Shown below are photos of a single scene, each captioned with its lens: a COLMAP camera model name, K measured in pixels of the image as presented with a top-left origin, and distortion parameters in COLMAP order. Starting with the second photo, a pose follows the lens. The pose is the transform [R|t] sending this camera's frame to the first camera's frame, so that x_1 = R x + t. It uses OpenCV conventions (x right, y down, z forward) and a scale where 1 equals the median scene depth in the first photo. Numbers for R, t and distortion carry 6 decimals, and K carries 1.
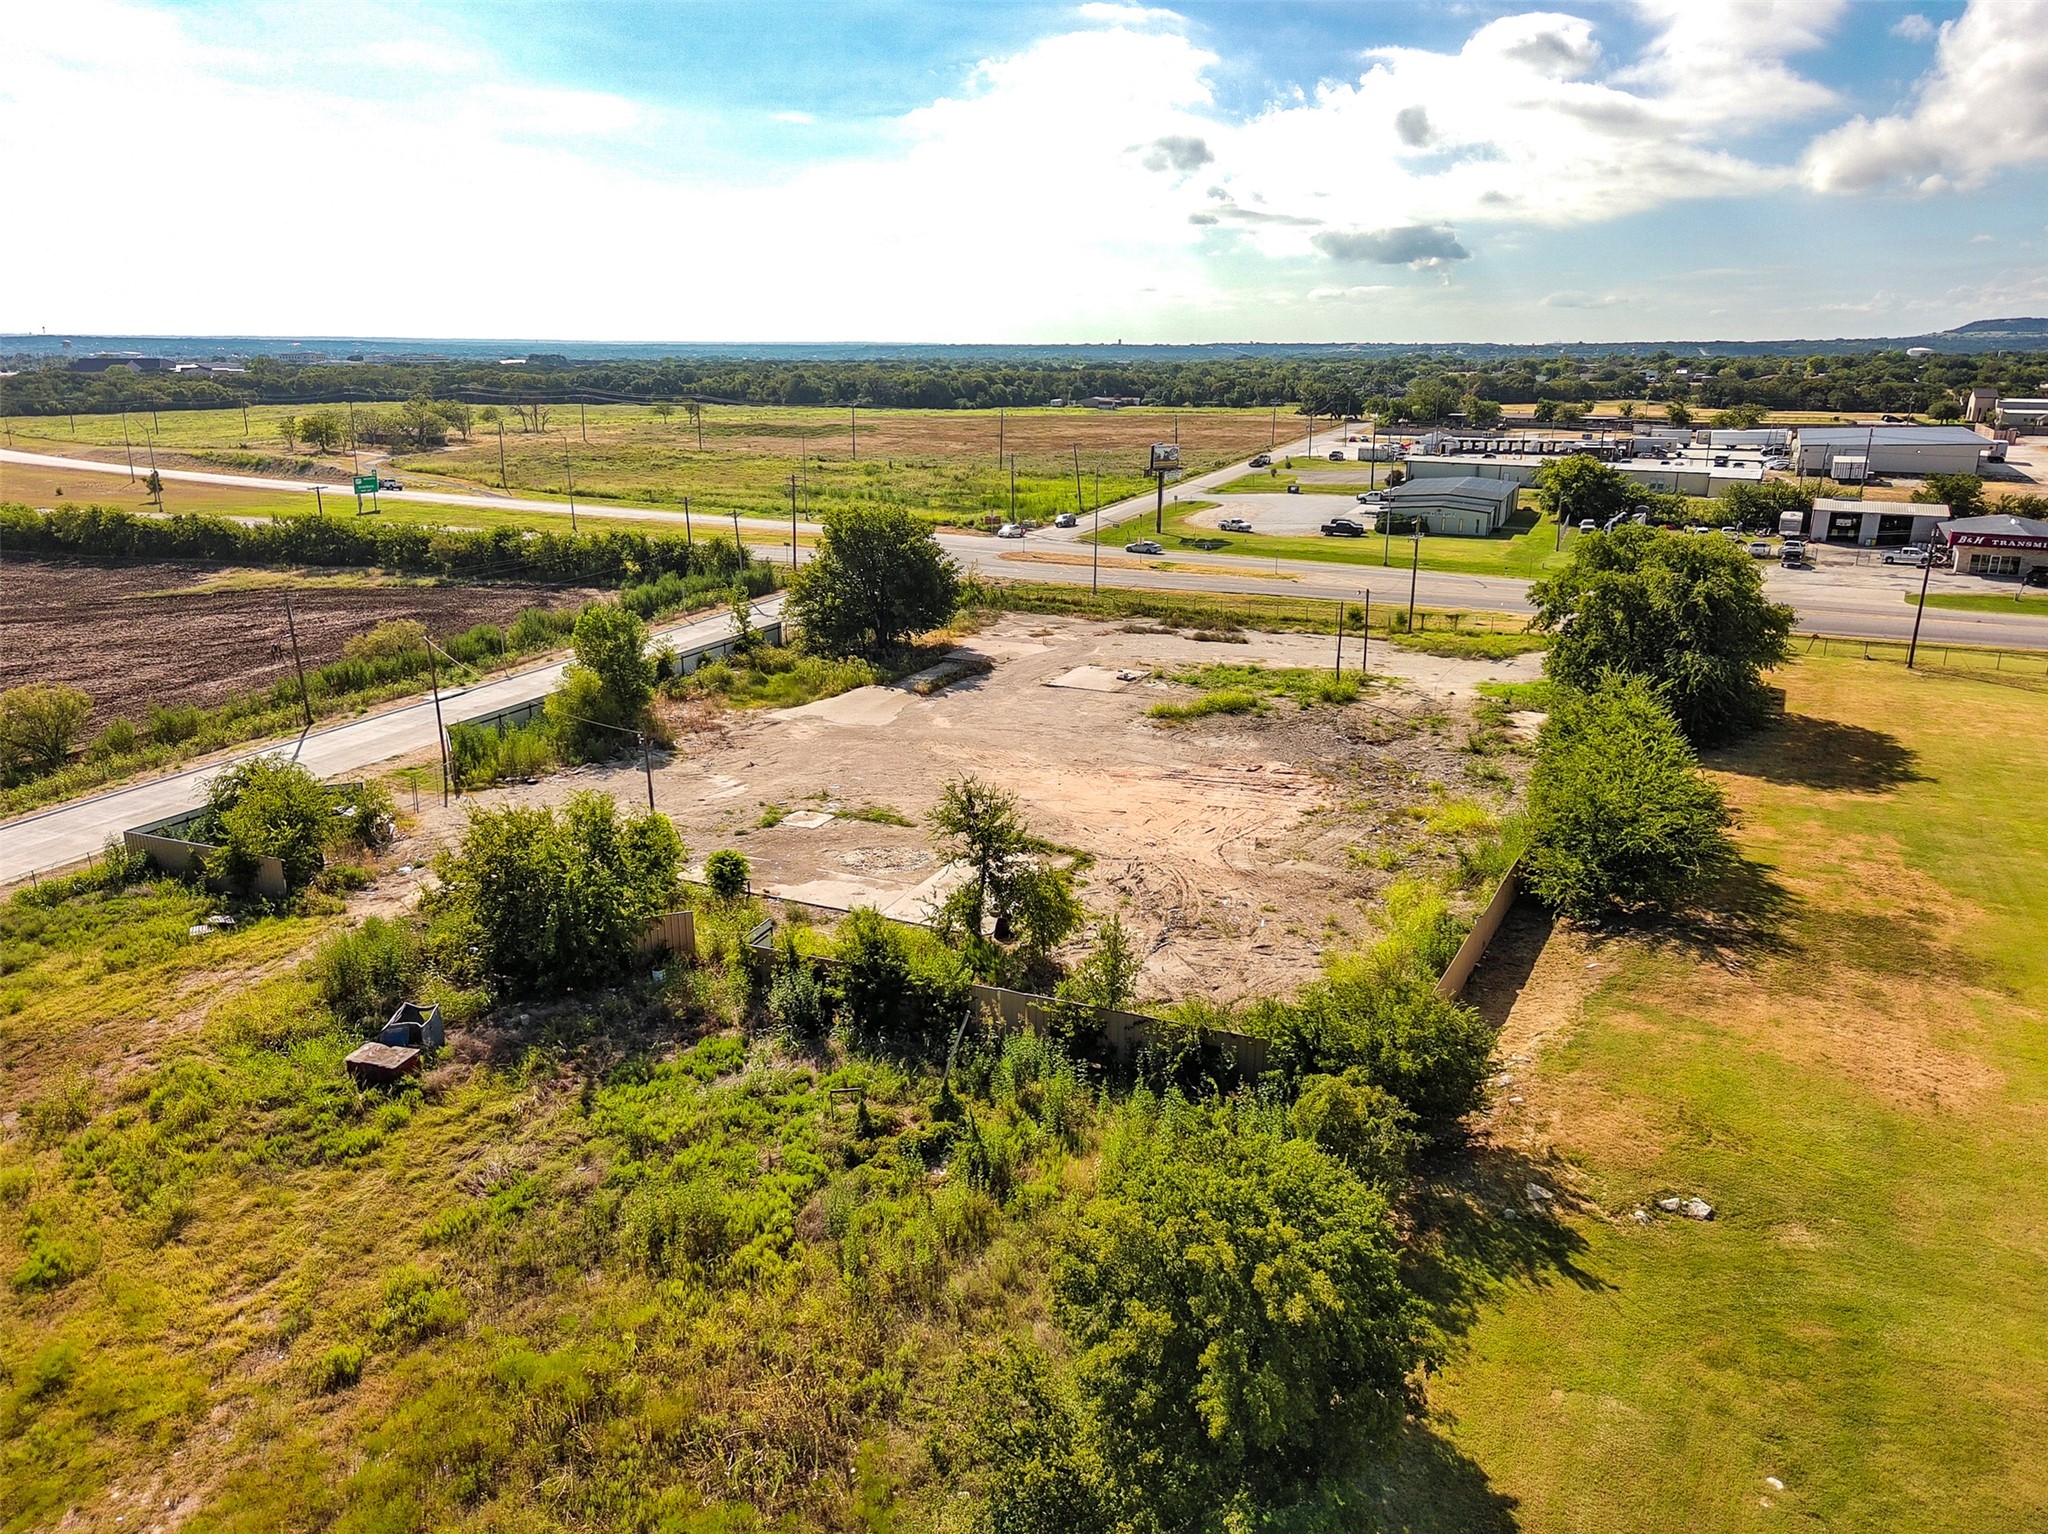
lens RADIAL K [[1401.0, 0, 978.3], [0, 1401.0, 730.7], [0, 0, 1]] dist [0.016974, -0.002097]
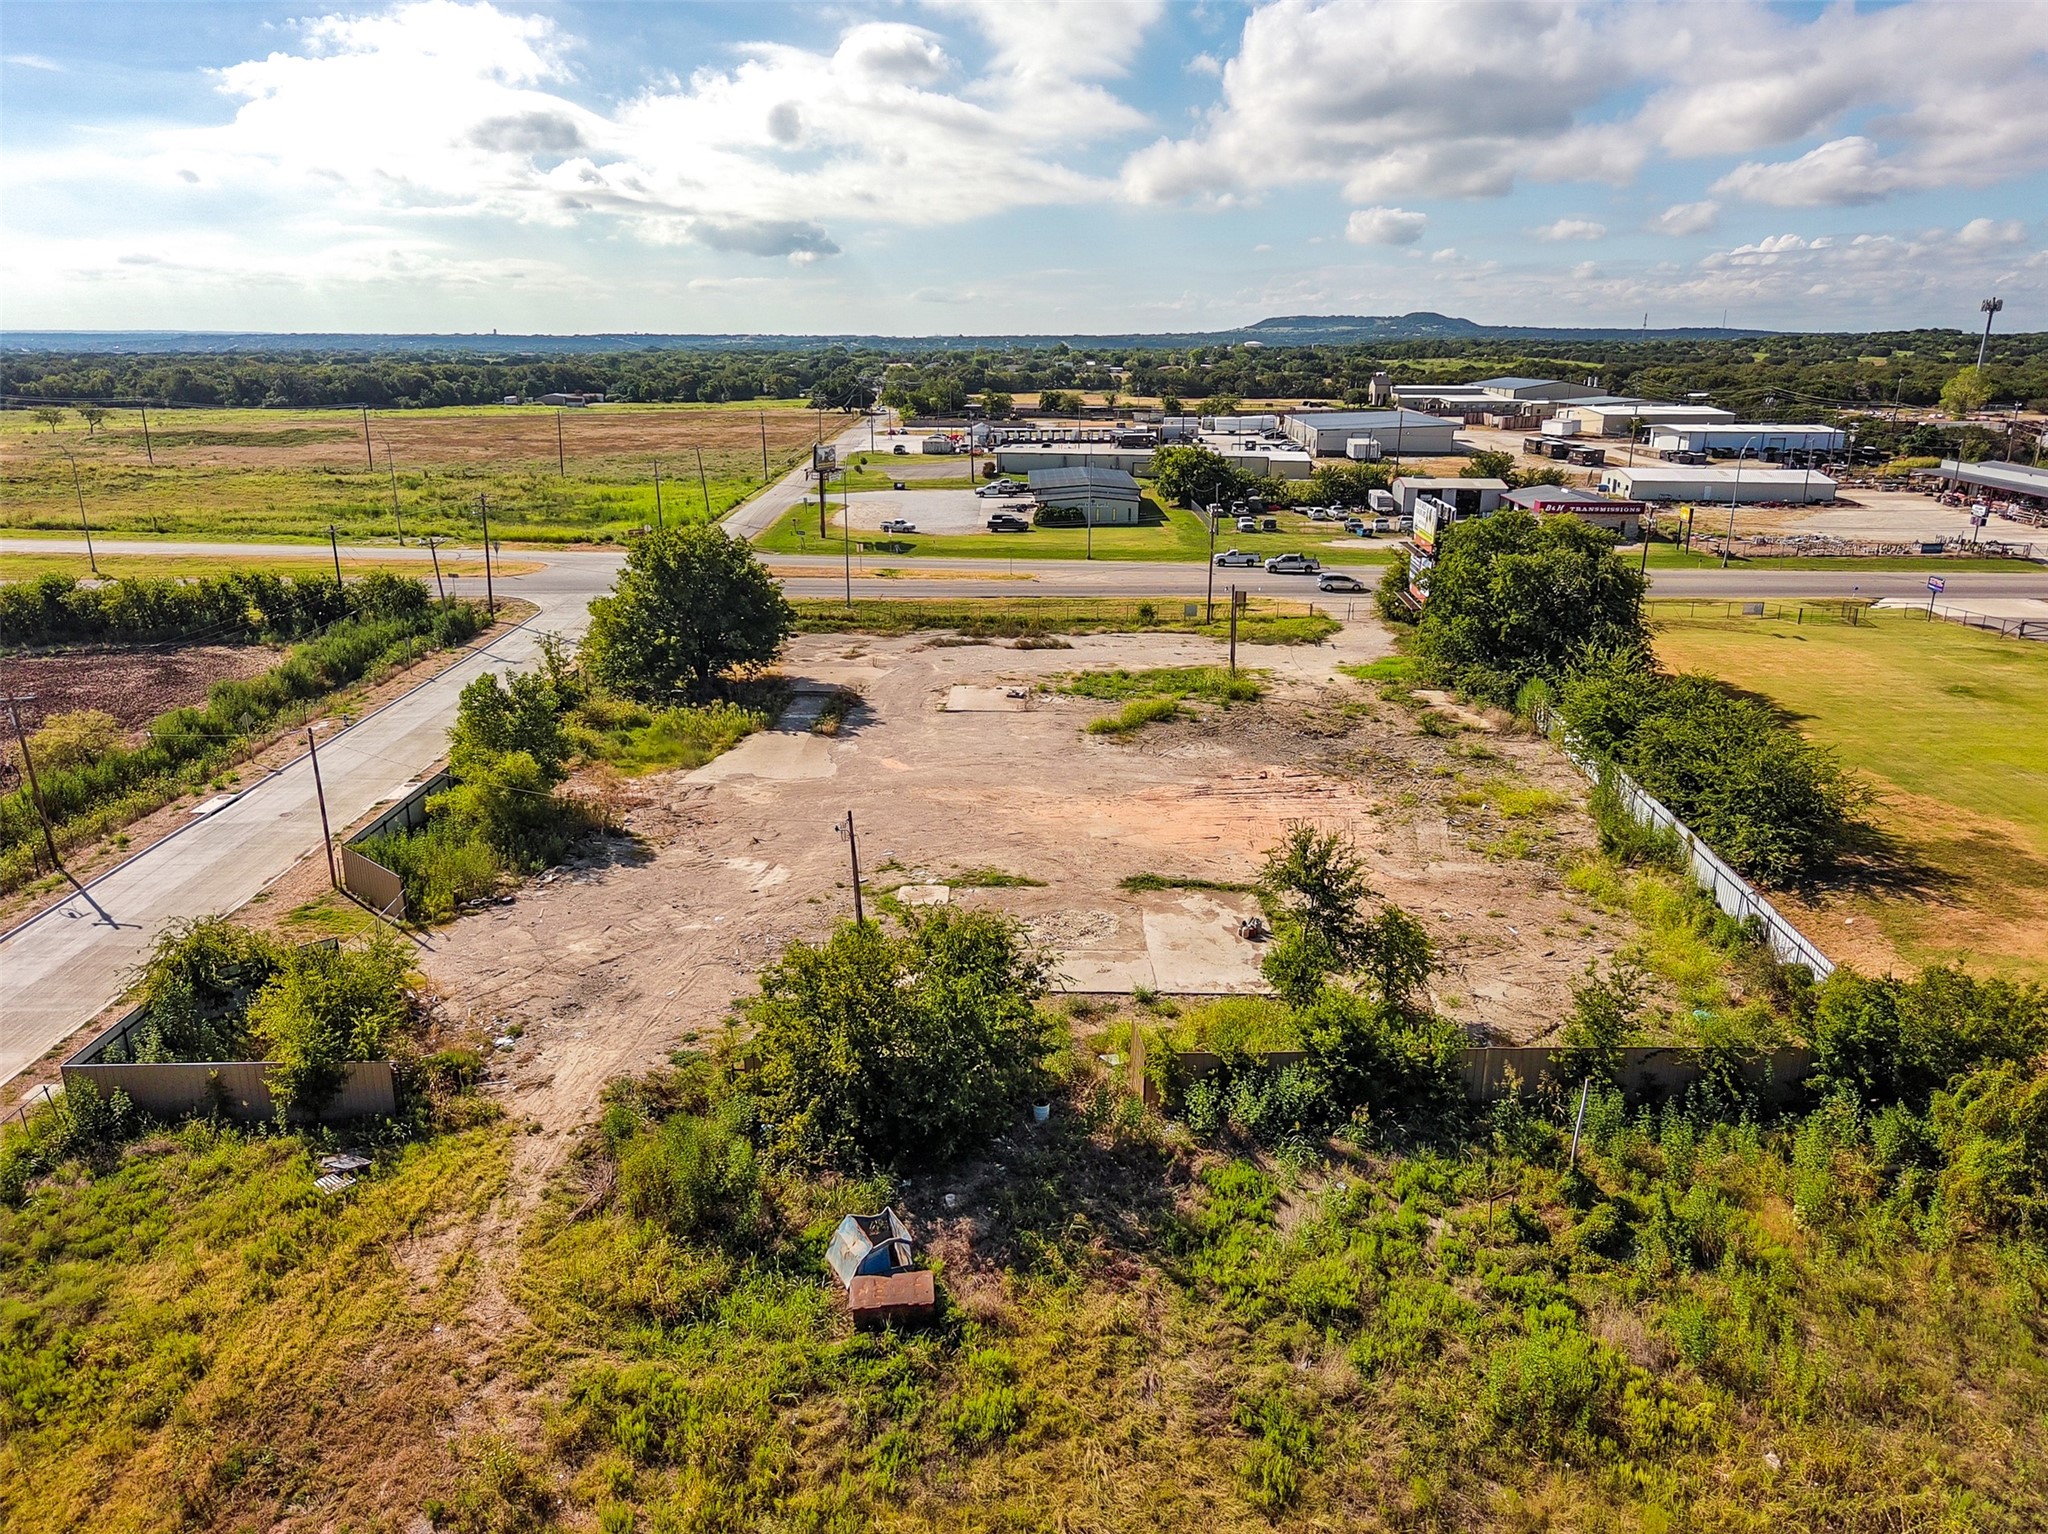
lens RADIAL K [[1378.9, 0, 994.5], [0, 1378.9, 770.1], [0, 0, 1]] dist [0.020629, -0.001548]
pose [[0.915427, -0.121420, 0.383733, -0.120792], [0.107767, 0.992542, 0.056972, -0.017950], [-0.387789, -0.010800, 0.921685, 0.052811]]
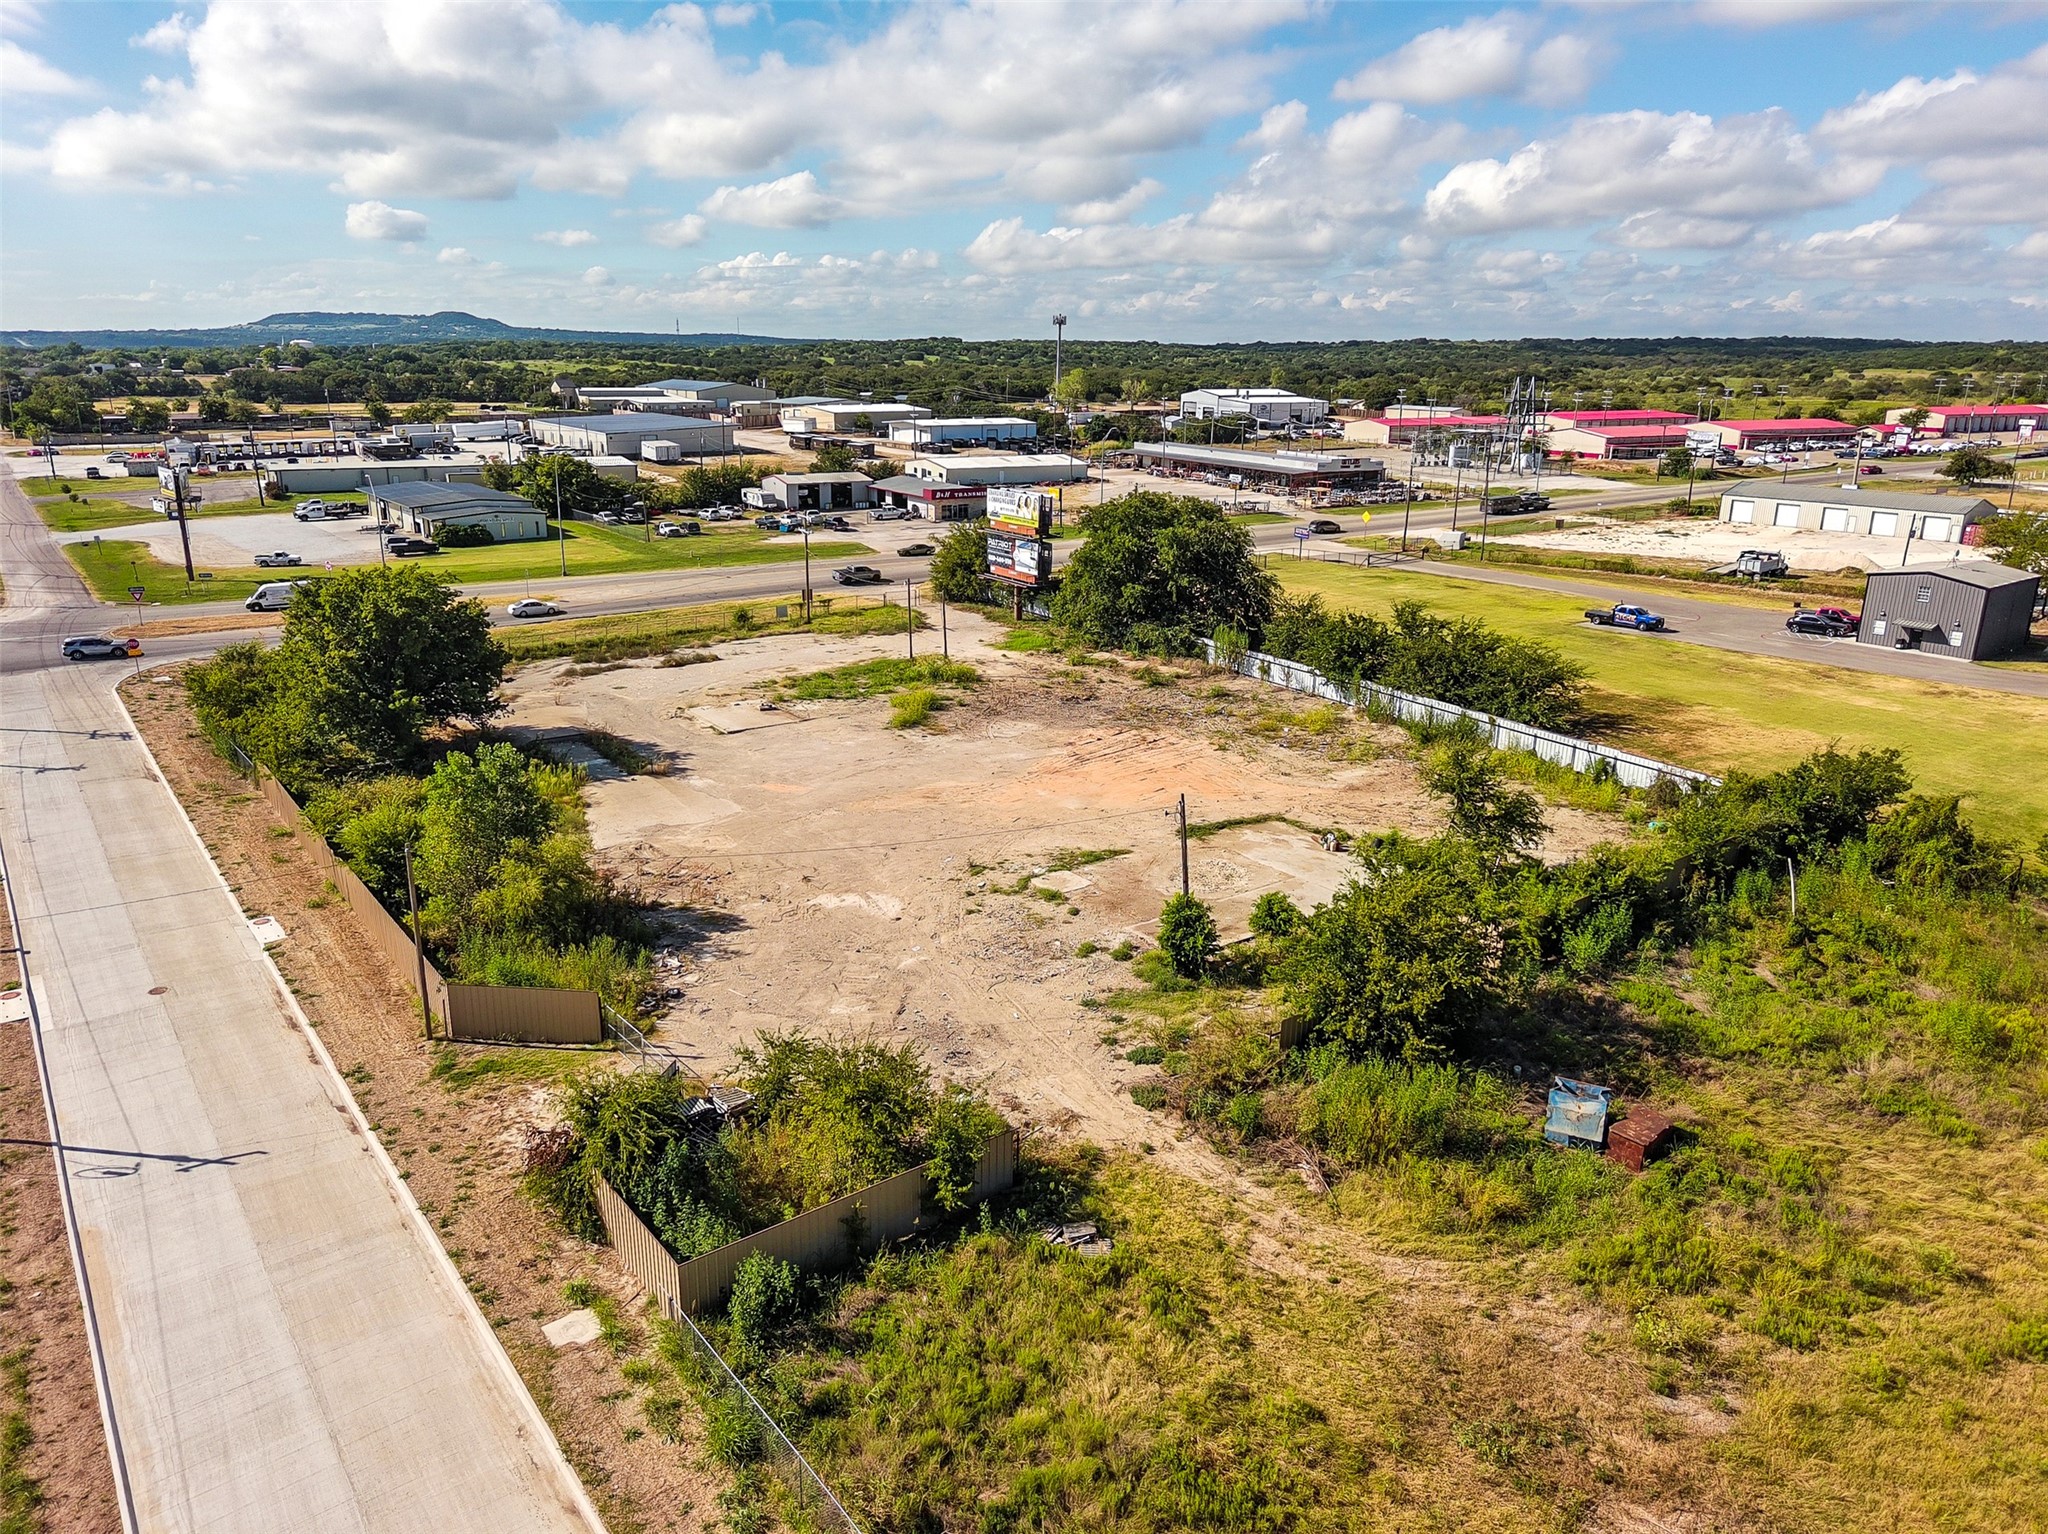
lens RADIAL K [[1401.0, 0, 978.3], [0, 1401.0, 730.7], [0, 0, 1]] dist [0.016974, -0.002097]
pose [[0.501156, -0.229638, 0.834332, -0.258330], [0.224024, 0.965708, 0.131233, -0.047770], [-0.835857, 0.121142, 0.535414, 0.153608]]
